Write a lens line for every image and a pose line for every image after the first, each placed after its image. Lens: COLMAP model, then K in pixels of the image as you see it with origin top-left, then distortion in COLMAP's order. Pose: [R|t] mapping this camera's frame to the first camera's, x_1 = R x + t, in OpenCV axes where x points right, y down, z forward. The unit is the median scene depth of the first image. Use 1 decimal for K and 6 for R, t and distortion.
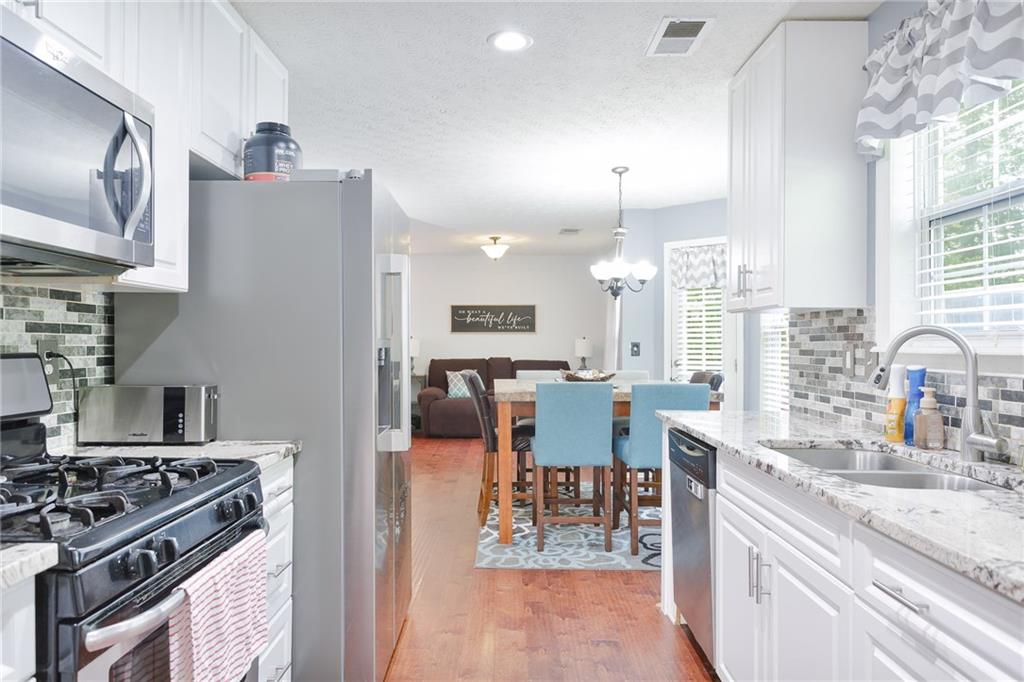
lens RADIAL K [[657.5, 0, 512.0], [0, 657.5, 341.0], [0, 0, 1]] dist [-0.000441, -0.000454]
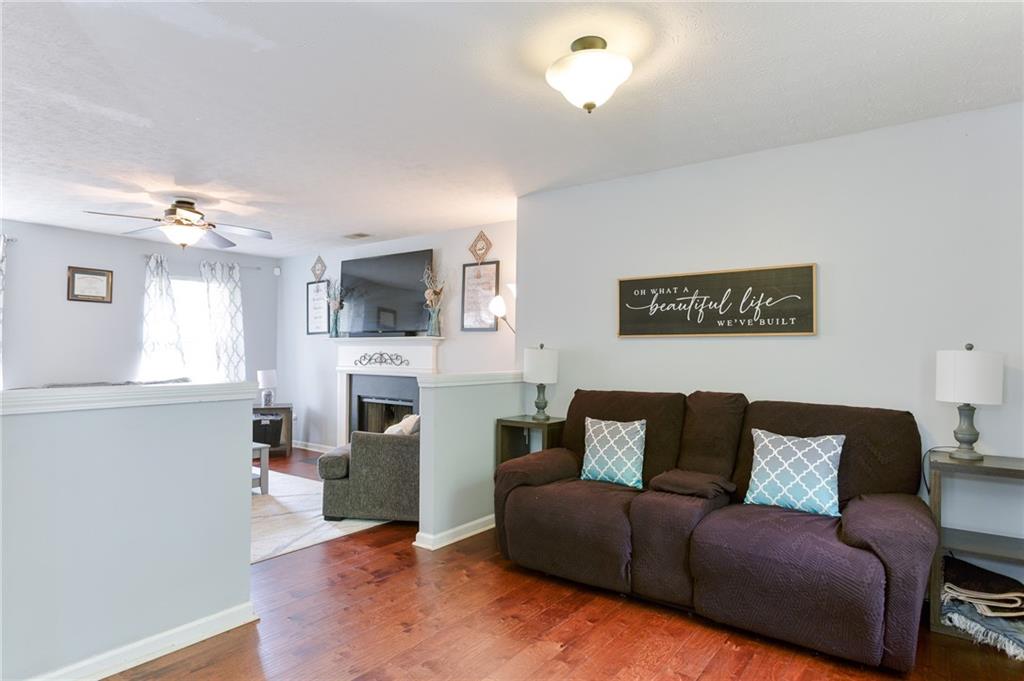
lens RADIAL K [[571.9, 0, 512.0], [0, 571.9, 340.5], [0, 0, 1]] dist [0.014602, 0.000377]
pose [[0.811128, -0.004749, -0.584850, 0.178990], [-0.006624, 0.999828, -0.017306, -0.002898], [0.584832, 0.017912, 0.810957, 1.199513]]
